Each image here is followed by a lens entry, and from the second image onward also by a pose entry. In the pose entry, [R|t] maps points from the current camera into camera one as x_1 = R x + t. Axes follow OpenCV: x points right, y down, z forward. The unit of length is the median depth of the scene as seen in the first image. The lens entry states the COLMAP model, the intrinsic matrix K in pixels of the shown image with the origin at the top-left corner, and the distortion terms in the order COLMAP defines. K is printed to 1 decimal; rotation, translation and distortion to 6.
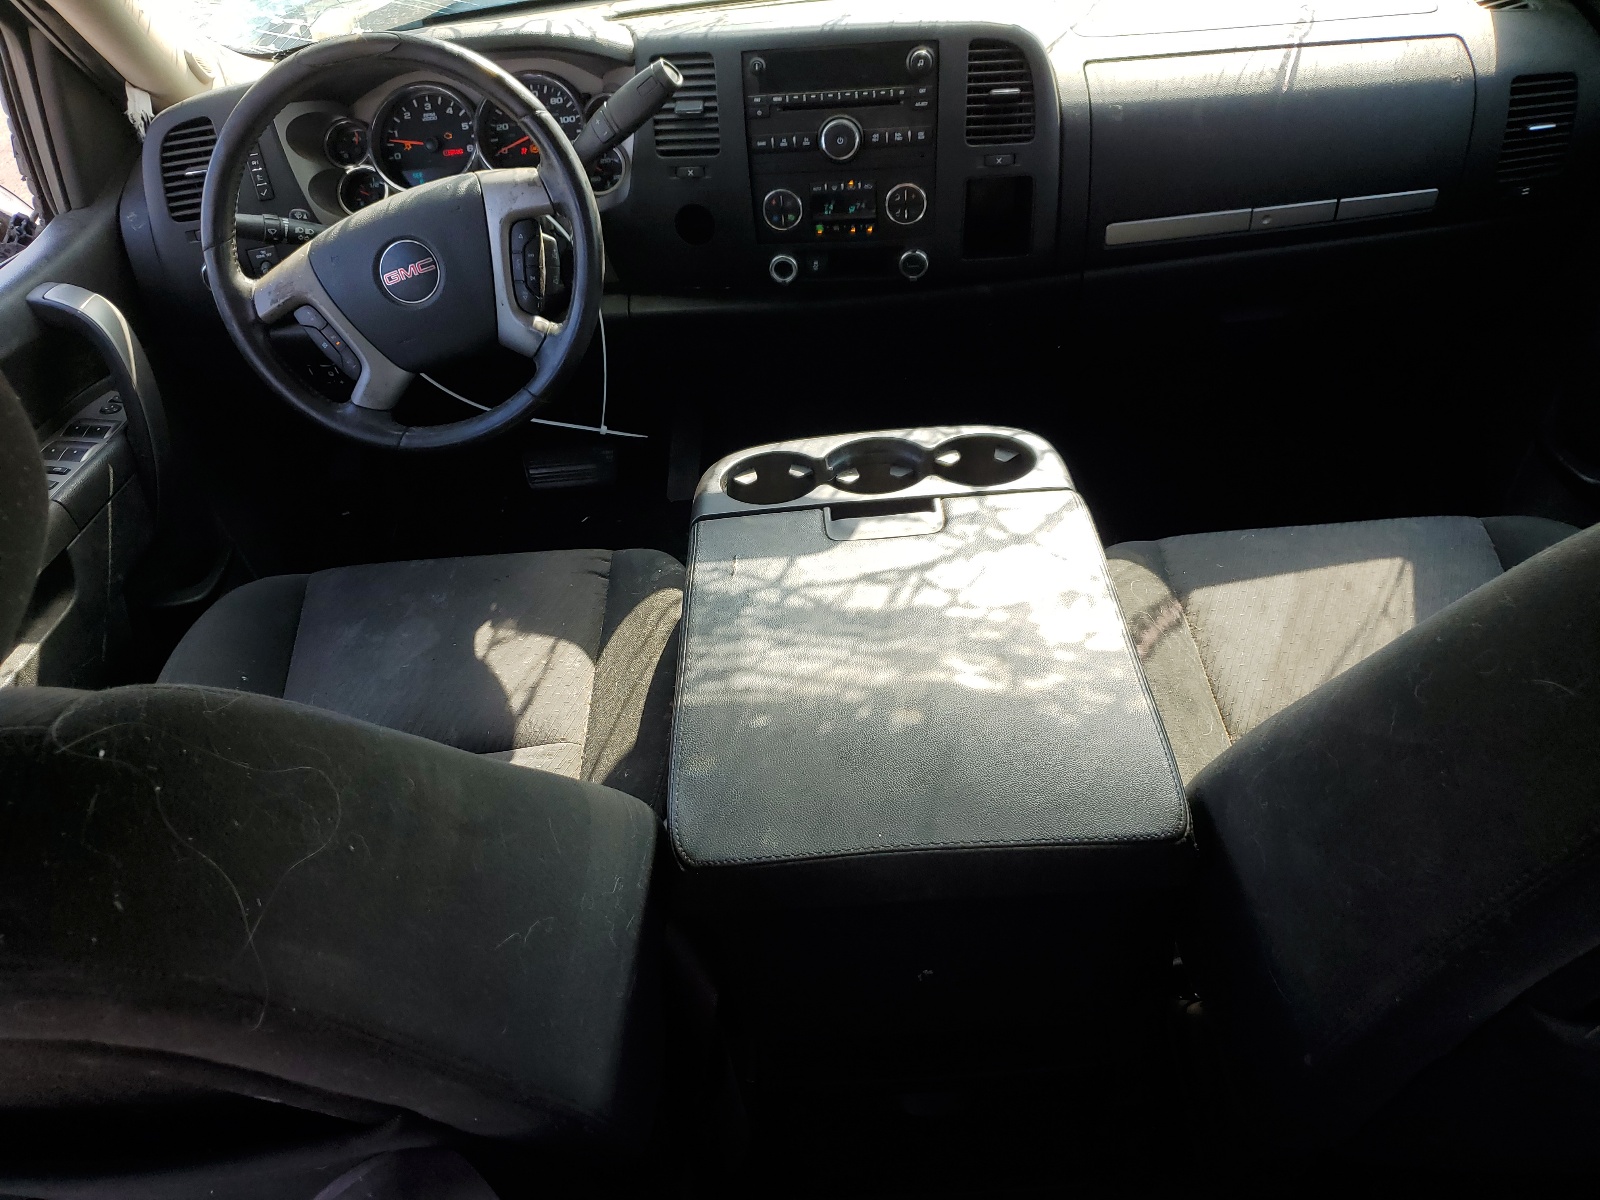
lens RADIAL K [[1210.2, 0, 801.5], [0, 1210.2, 599.7], [0, 0, 1]] dist [-0.035885, -0.001053]
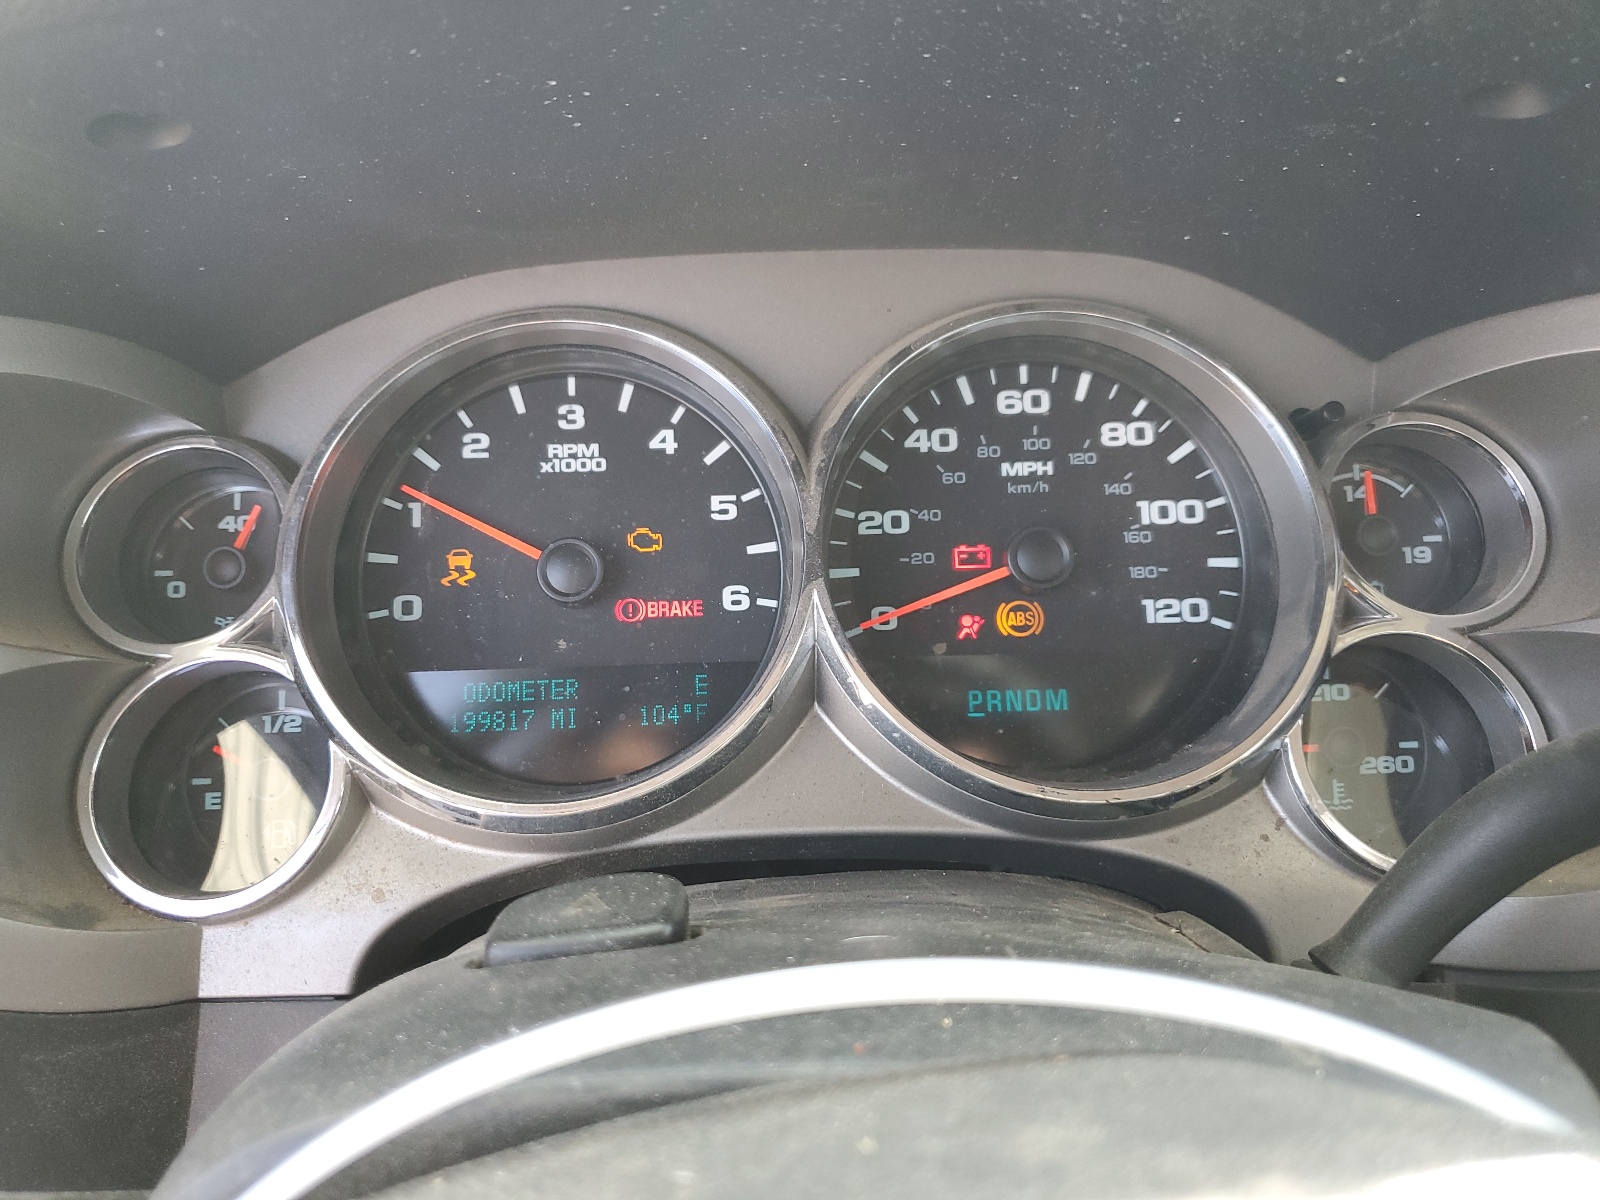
lens RADIAL K [[1210.2, 0, 798.7], [0, 1210.2, 596.3], [0, 0, 1]] dist [-0.035885, -0.001053]
pose [[0.996452, 0.061308, 0.057661, -0.278967], [-0.038719, 0.942229, -0.332724, -0.301759], [-0.074729, 0.329311, 0.941260, 0.786308]]
